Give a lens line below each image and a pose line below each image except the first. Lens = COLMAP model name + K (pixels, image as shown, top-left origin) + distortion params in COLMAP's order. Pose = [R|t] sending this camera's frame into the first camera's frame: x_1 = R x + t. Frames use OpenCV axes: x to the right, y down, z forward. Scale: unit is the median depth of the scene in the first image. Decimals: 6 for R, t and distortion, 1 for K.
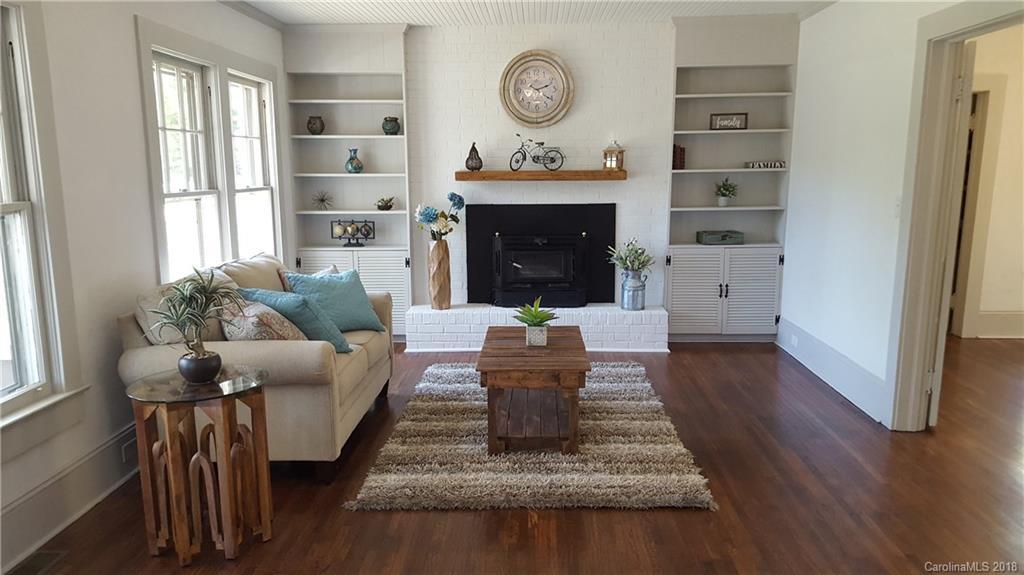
lens RADIAL K [[746.5, 0, 515.2], [0, 746.5, 305.4], [0, 0, 1]] dist [0.130800, -0.212908]
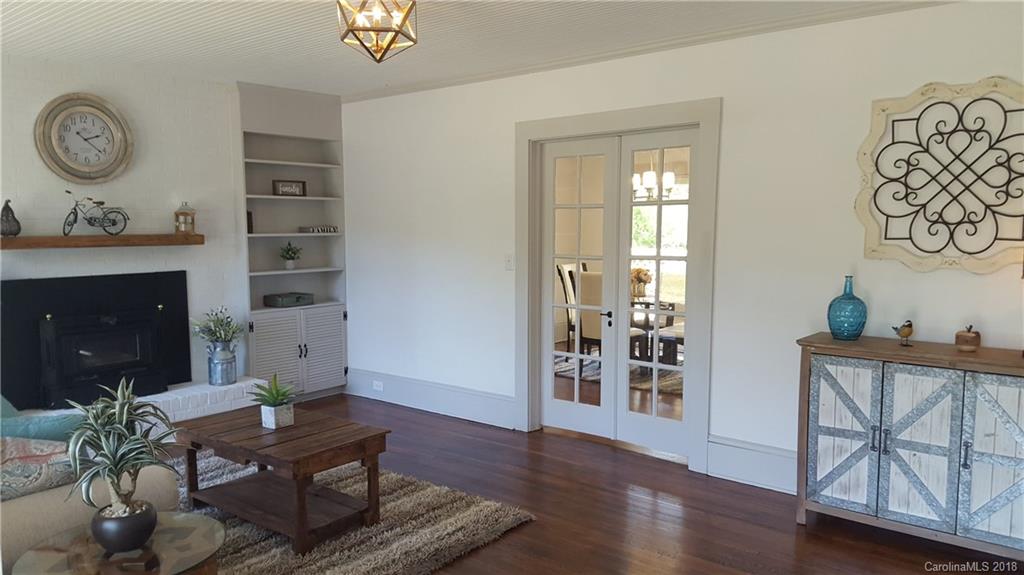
lens RADIAL K [[746.5, 0, 515.2], [0, 746.5, 305.4], [0, 0, 1]] dist [0.130800, -0.212908]
pose [[0.608718, -0.083179, 0.789014, -0.356071], [0.147921, 0.988950, -0.009863, -0.028239], [-0.779475, 0.122715, 0.614296, 0.143094]]
